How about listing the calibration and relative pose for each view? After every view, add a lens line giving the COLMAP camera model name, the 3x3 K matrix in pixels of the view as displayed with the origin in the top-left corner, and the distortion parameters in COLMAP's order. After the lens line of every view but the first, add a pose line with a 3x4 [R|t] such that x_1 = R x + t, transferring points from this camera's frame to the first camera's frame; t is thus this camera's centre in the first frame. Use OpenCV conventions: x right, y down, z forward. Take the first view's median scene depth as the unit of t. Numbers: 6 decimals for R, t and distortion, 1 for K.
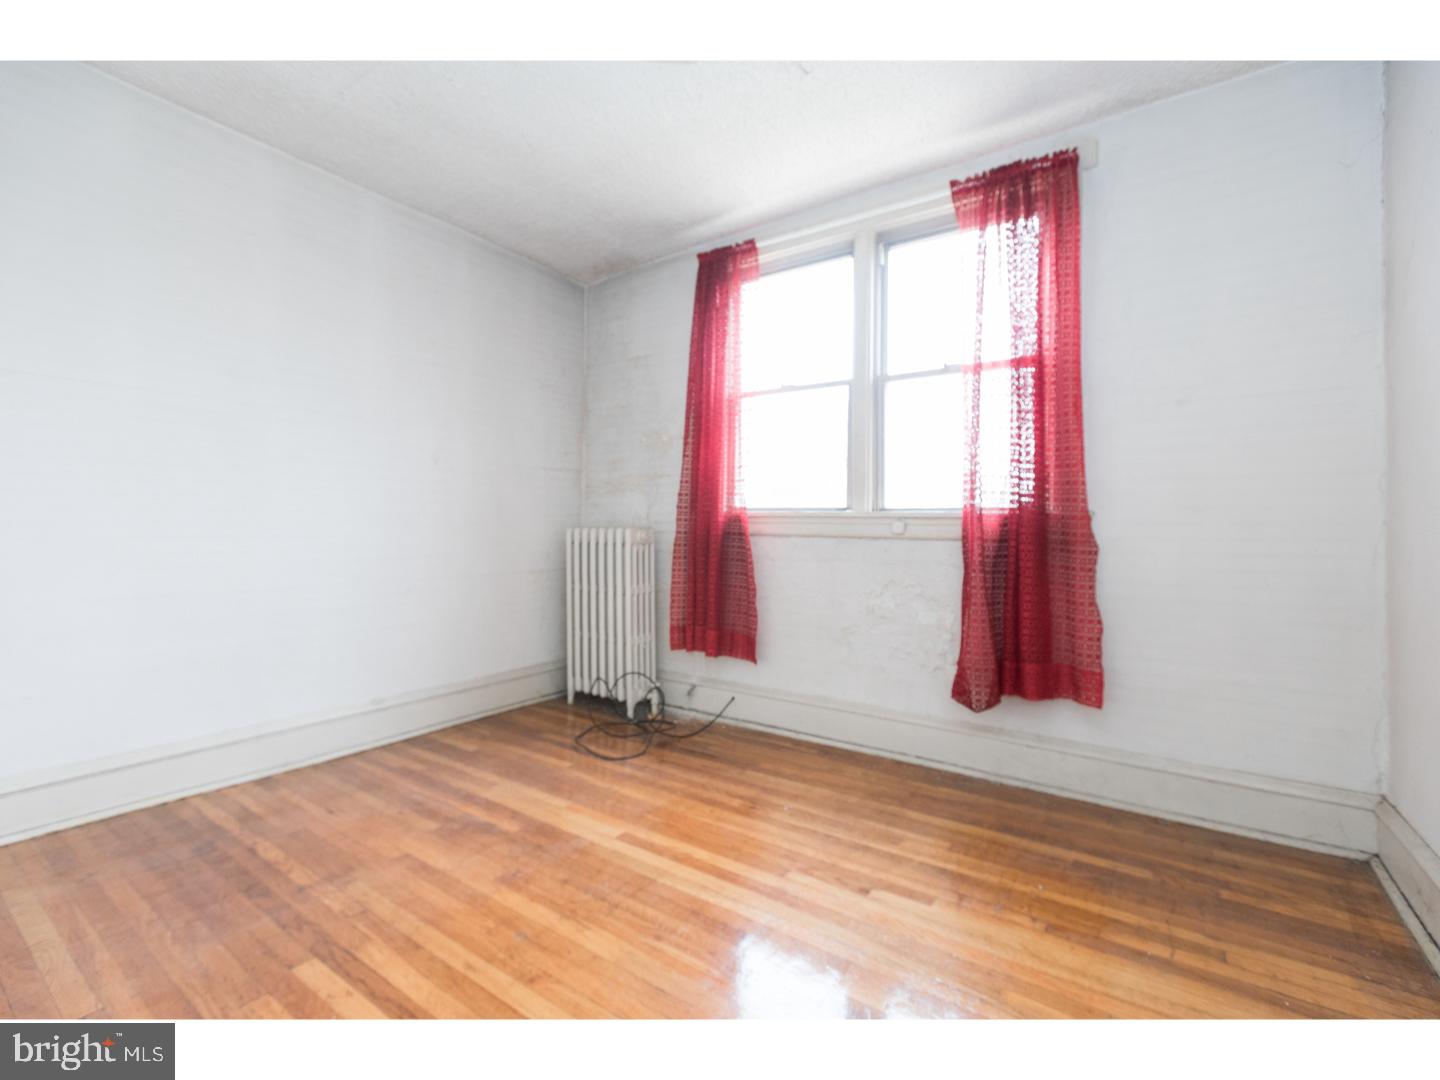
lens RADIAL K [[638.5, 0, 720.0], [0, 638.5, 532.6], [0, 0, 1]] dist [0.004943, -0.002710]
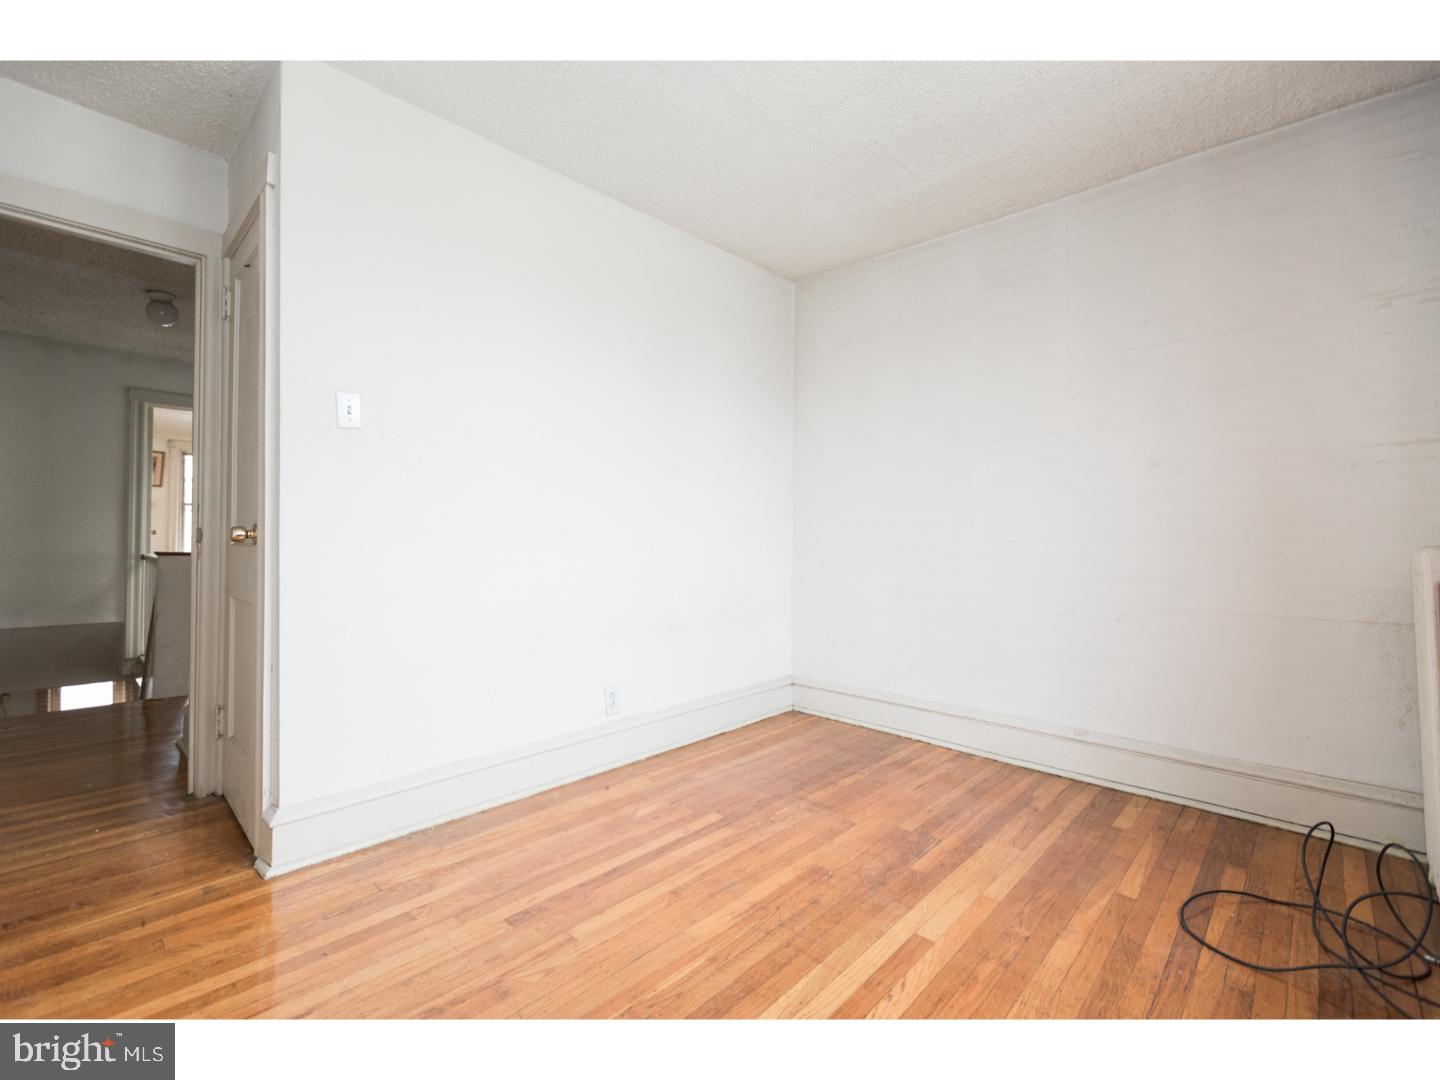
lens RADIAL K [[638.5, 0, 712.2], [0, 638.5, 549.7], [0, 0, 1]] dist [0.004943, -0.002710]
pose [[-0.152447, 0.012051, -0.988238, 0.614558], [-0.016823, 0.999749, 0.014786, -0.008838], [0.988169, 0.018879, -0.152206, 0.804177]]
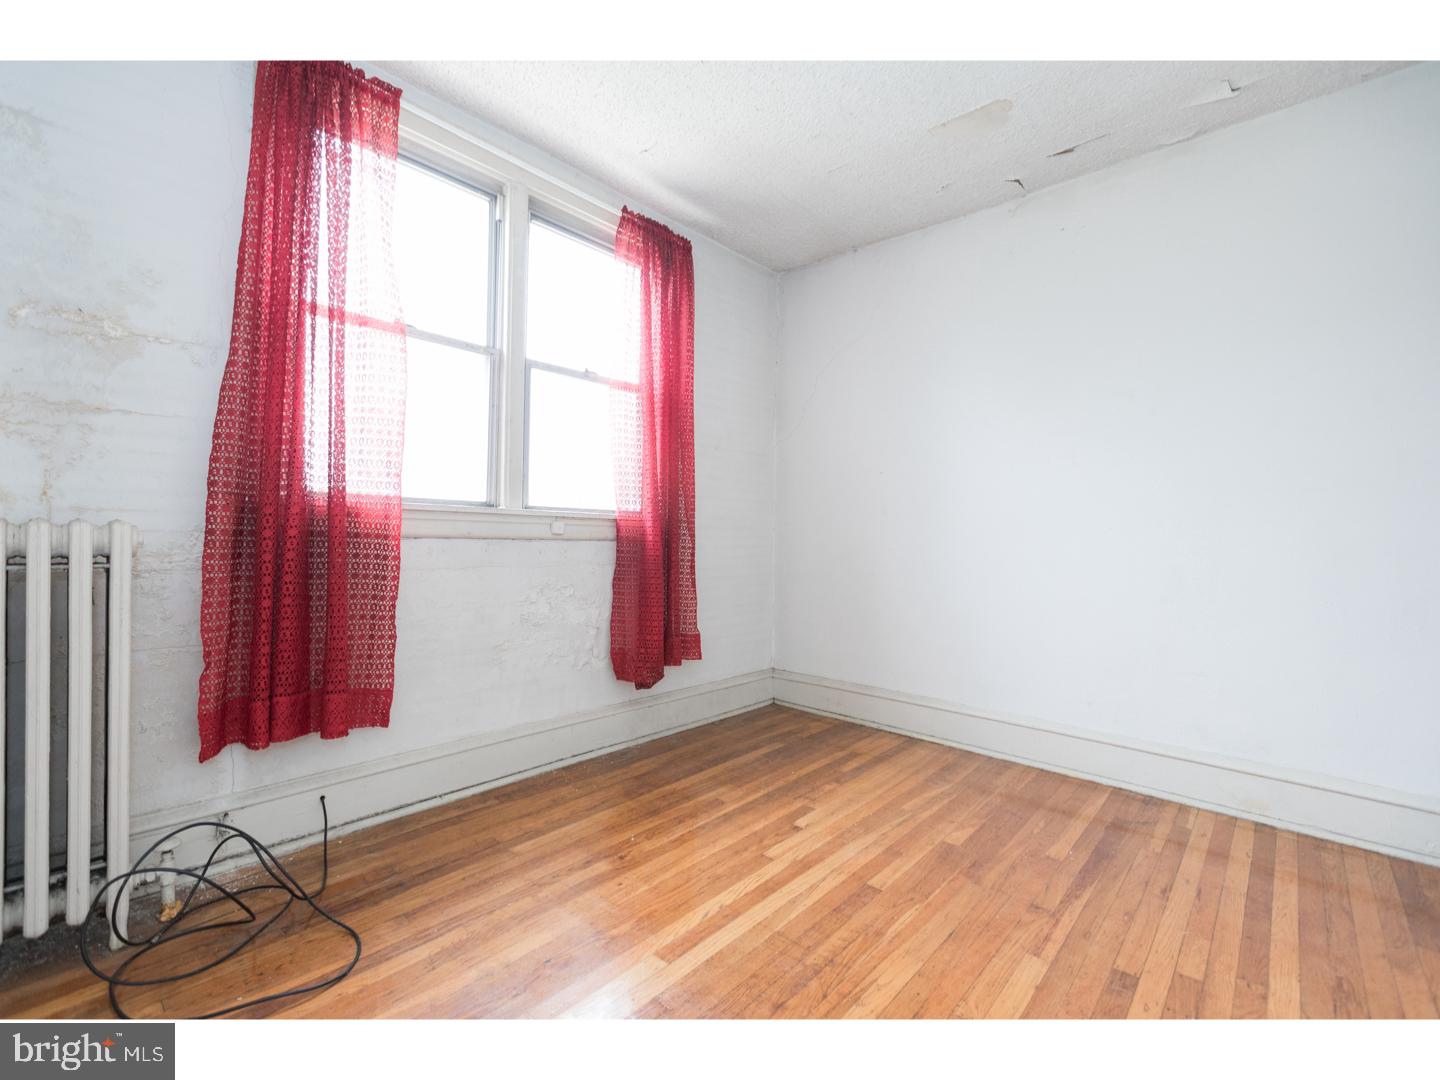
lens RADIAL K [[638.5, 0, 714.7], [0, 638.5, 549.7], [0, 0, 1]] dist [0.004943, -0.002710]
pose [[0.130019, -0.029541, 0.991071, -0.799372], [-0.009586, 0.999472, 0.031049, -0.008932], [-0.991465, -0.013538, 0.129667, 0.804336]]
